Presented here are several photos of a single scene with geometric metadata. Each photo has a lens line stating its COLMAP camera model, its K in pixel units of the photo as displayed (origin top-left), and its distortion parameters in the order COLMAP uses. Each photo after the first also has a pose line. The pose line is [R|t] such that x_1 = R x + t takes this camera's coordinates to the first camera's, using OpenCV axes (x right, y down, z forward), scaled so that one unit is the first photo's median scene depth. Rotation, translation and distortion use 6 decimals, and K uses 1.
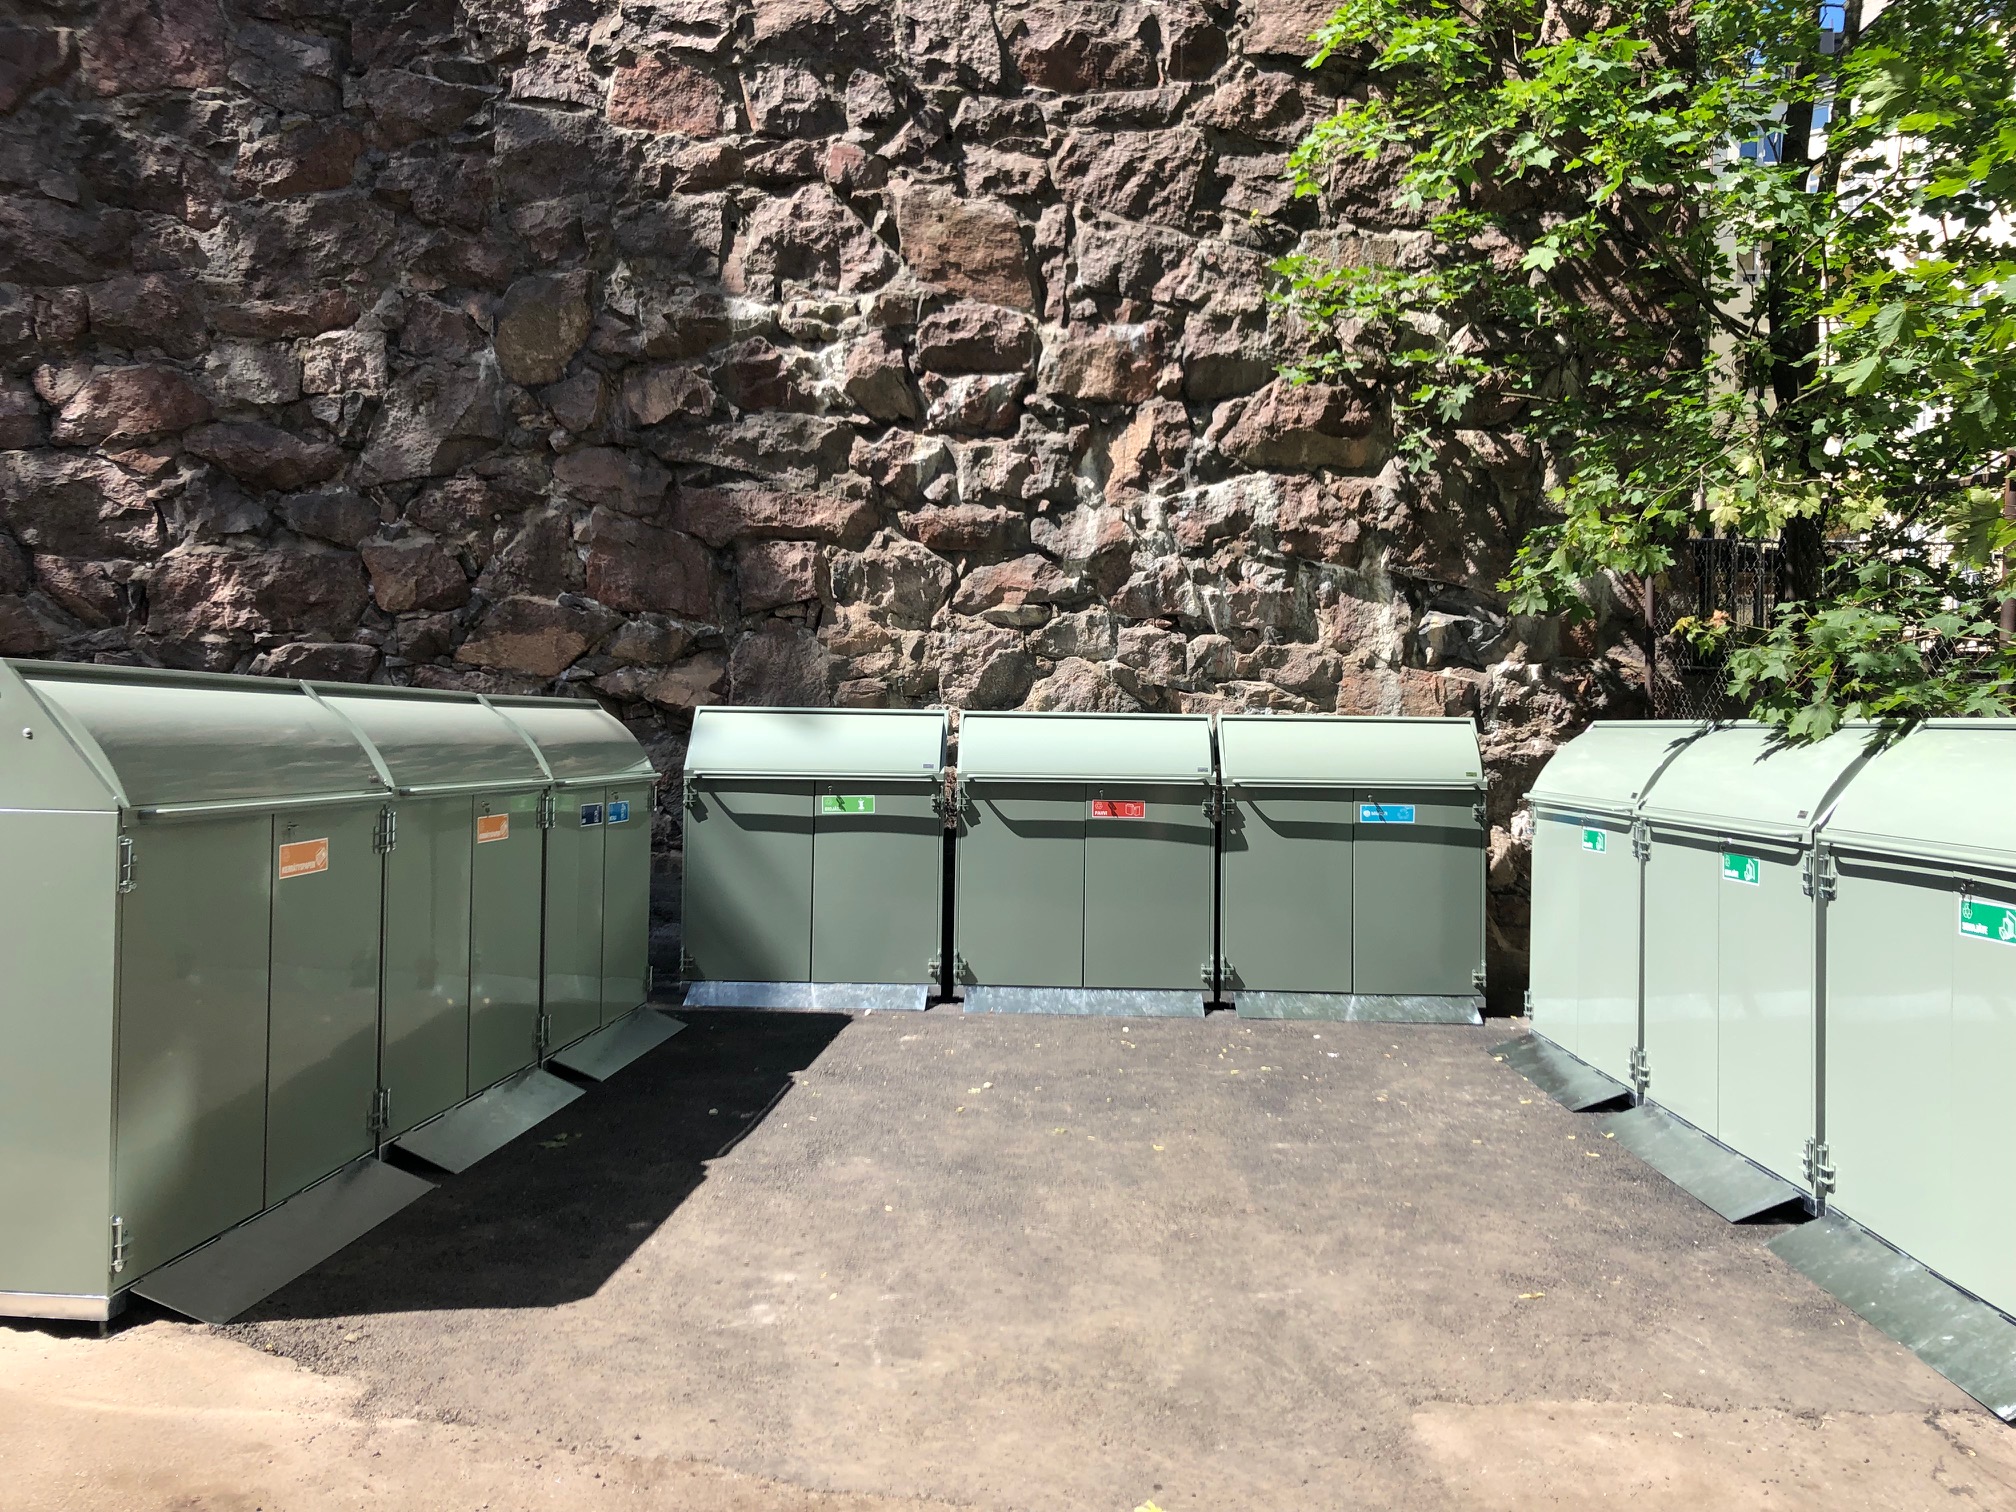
lens RADIAL K [[1642.7, 0, 1008.3], [0, 1642.7, 755.6], [0, 0, 1]] dist [-0.031354, 0.016240]
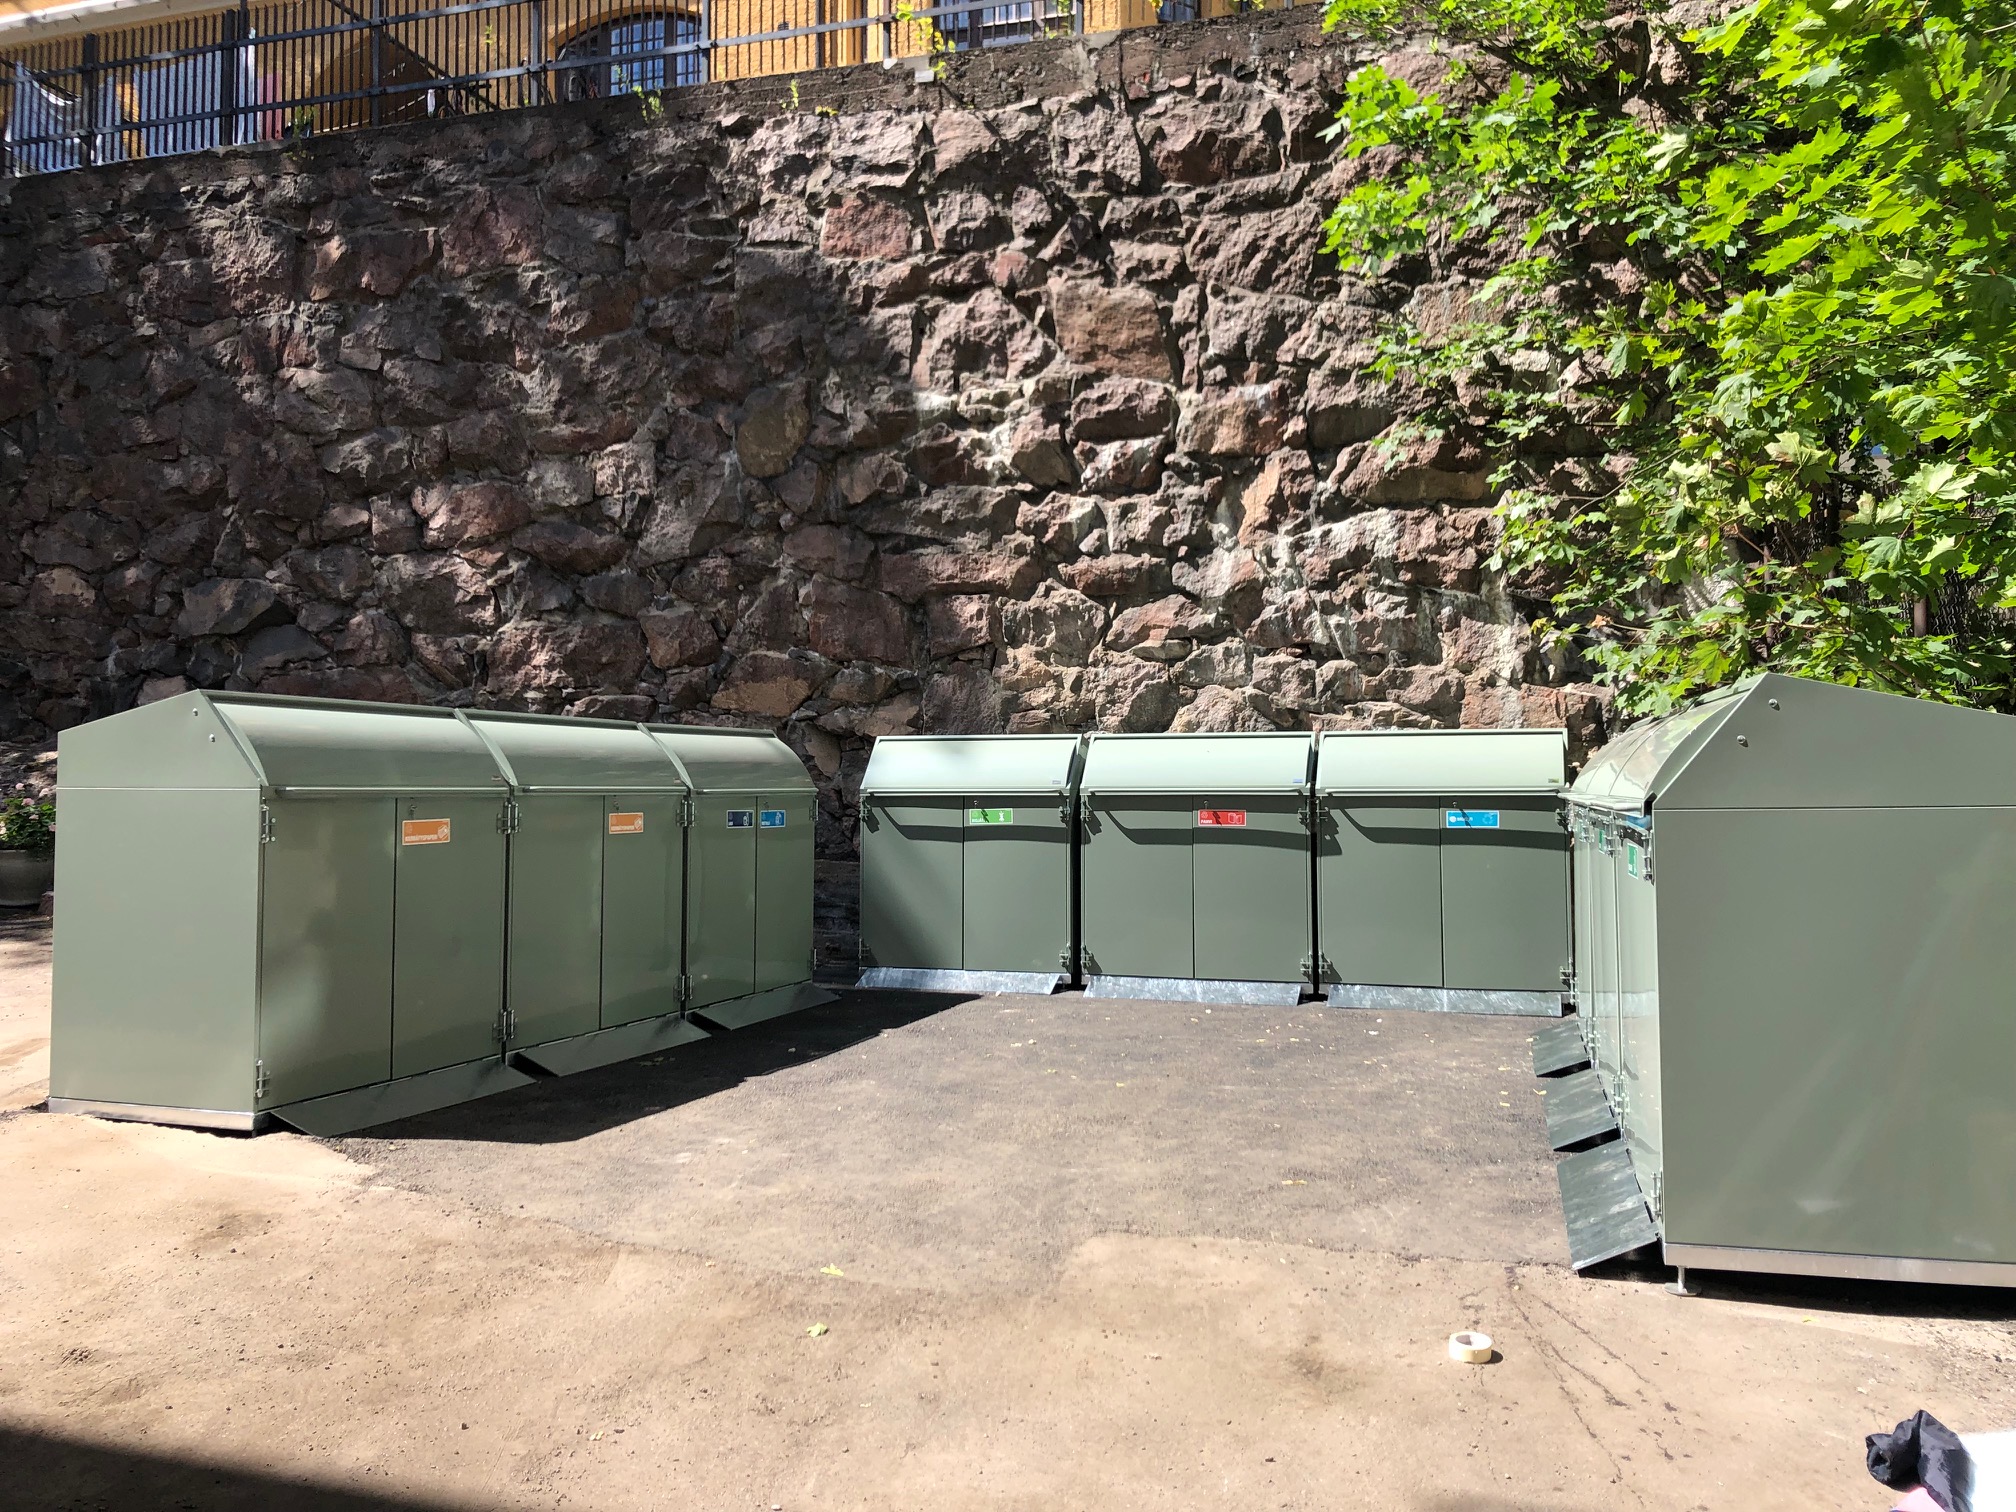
lens RADIAL K [[1642.7, 0, 1008.6], [0, 1642.7, 747.3], [0, 0, 1]] dist [-0.031354, 0.016240]
pose [[0.958679, -0.024443, -0.283436, 0.220835], [0.012588, 0.998971, -0.043573, 0.028339], [0.284210, 0.038204, 0.958001, -0.102190]]
